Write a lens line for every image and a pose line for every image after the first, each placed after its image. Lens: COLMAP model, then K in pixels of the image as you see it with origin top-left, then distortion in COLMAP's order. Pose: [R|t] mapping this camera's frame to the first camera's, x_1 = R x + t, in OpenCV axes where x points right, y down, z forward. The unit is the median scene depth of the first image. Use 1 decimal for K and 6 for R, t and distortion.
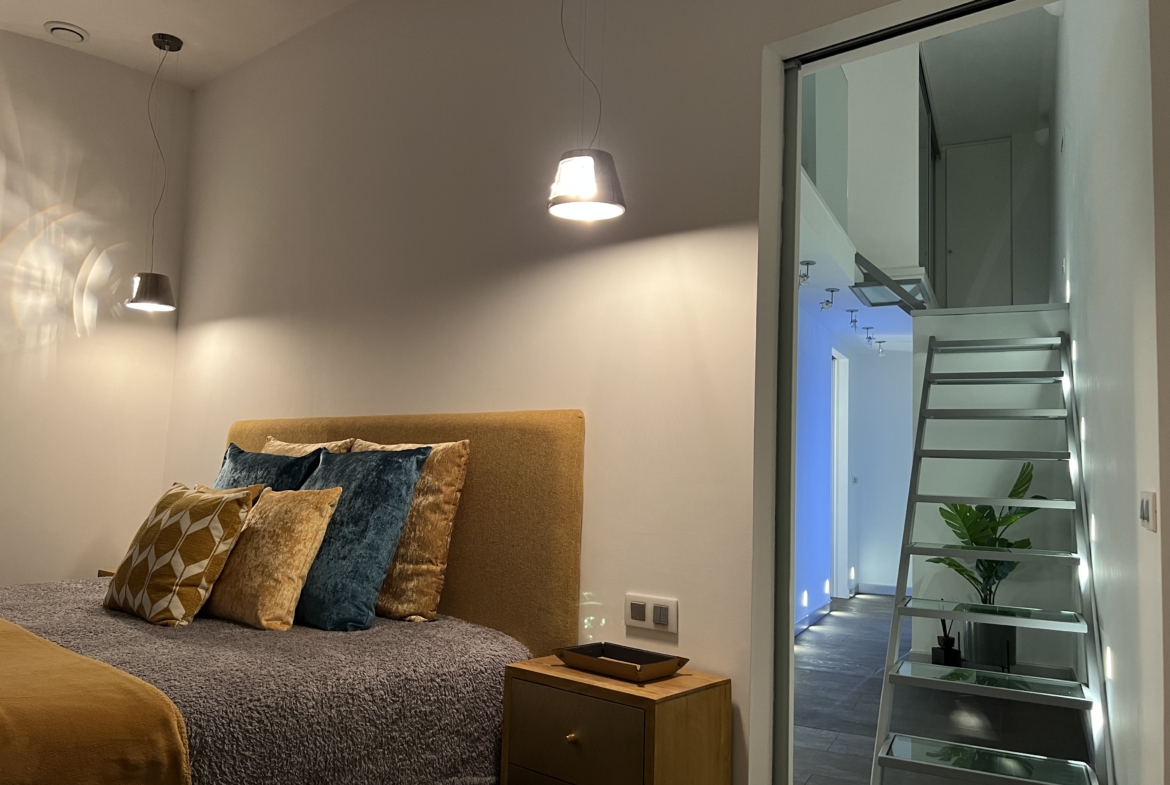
lens RADIAL K [[869.9, 0, 585.0], [0, 869.9, 392.5], [0, 0, 1]] dist [0.033928, -0.001176]
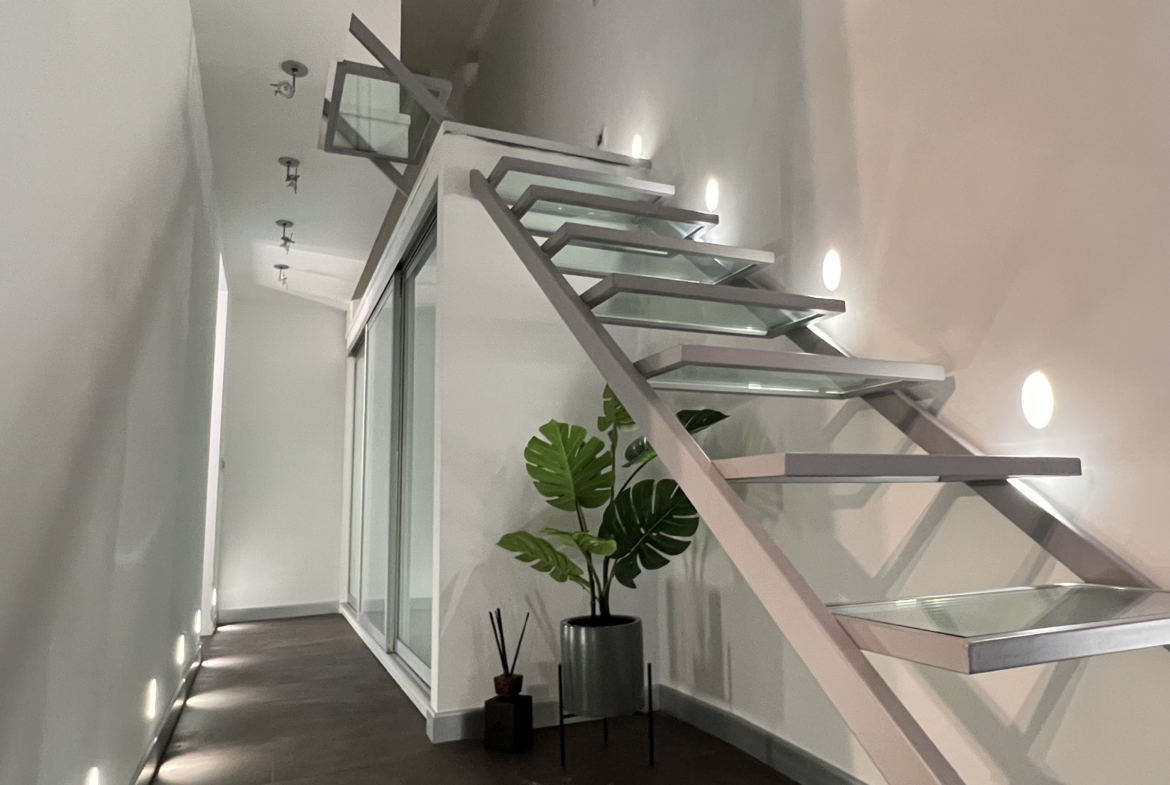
lens RADIAL K [[739.5, 0, 583.6], [0, 739.5, 401.0], [0, 0, 1]] dist [-0.001970, -0.000202]
pose [[0.657939, 0.060501, 0.750637, 0.060948], [-0.026318, 0.998006, -0.057371, 0.100192], [-0.752611, 0.017992, 0.658219, 0.504356]]
